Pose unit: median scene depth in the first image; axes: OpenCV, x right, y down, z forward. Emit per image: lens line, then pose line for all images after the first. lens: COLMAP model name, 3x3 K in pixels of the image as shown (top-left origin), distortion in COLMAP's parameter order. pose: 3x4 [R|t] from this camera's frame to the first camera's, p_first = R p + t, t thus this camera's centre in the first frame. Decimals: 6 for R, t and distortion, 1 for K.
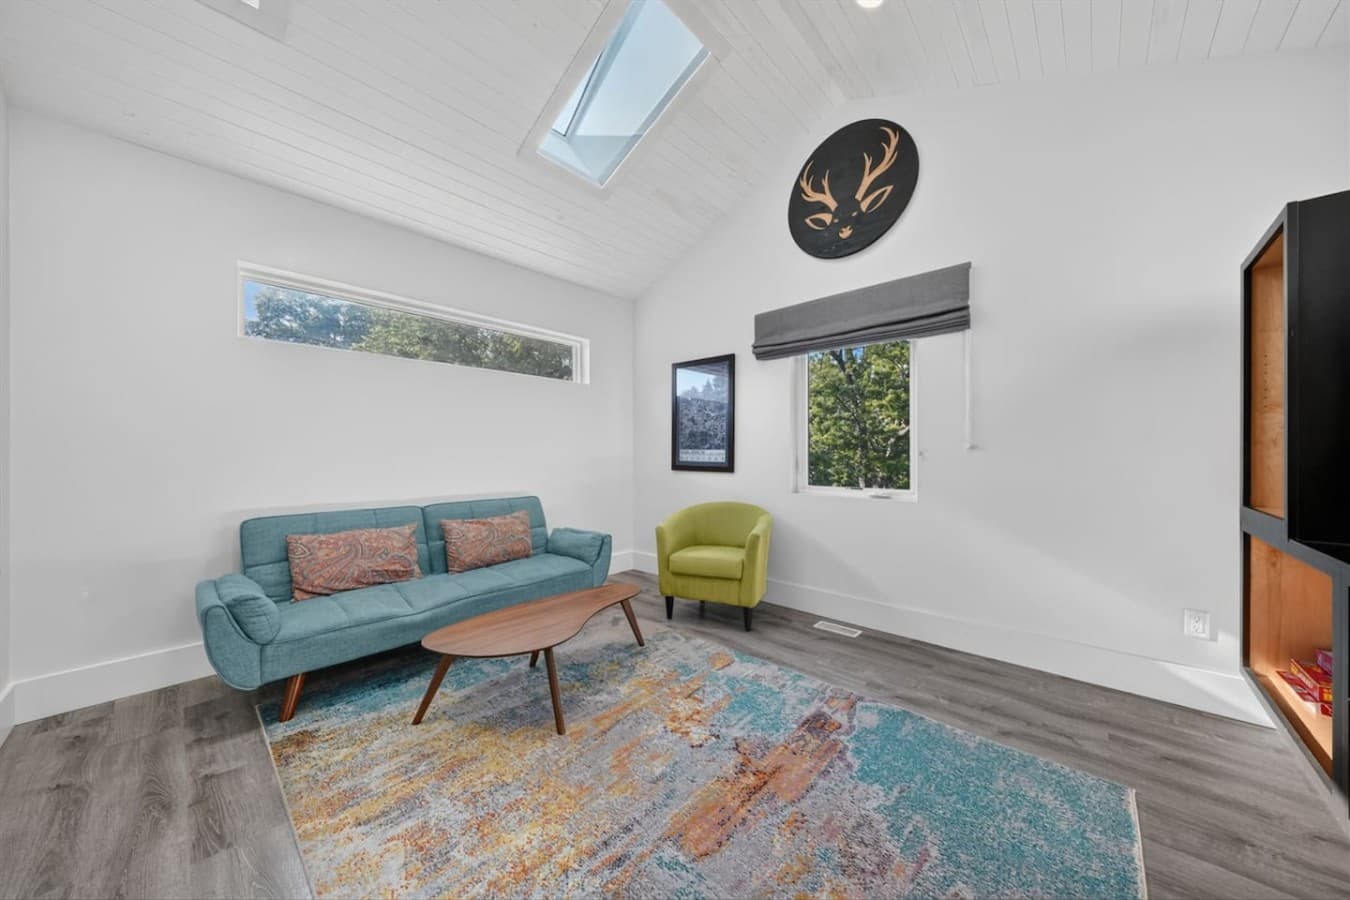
lens RADIAL K [[460.6, 0, 680.7], [0, 460.6, 455.1], [0, 0, 1]] dist [0.001122, 0.000027]
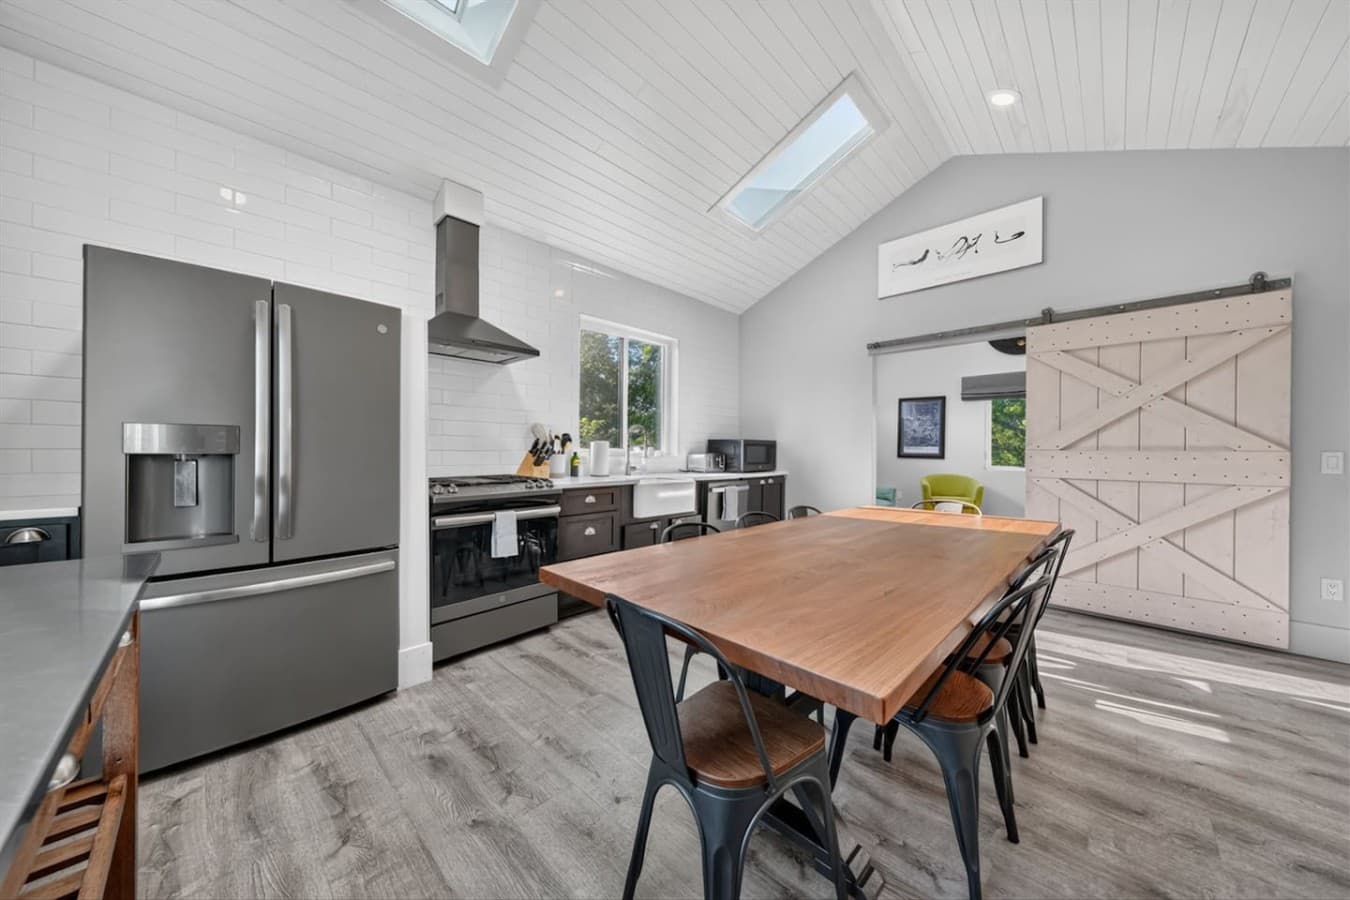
lens RADIAL K [[460.6, 0, 674.8], [0, 460.6, 451.8], [0, 0, 1]] dist [0.001122, 0.000027]
pose [[0.998887, 0.009873, -0.046127, -0.843673], [-0.009294, 0.999875, 0.012755, -0.005462], [0.046247, -0.012312, 0.998854, -0.879846]]
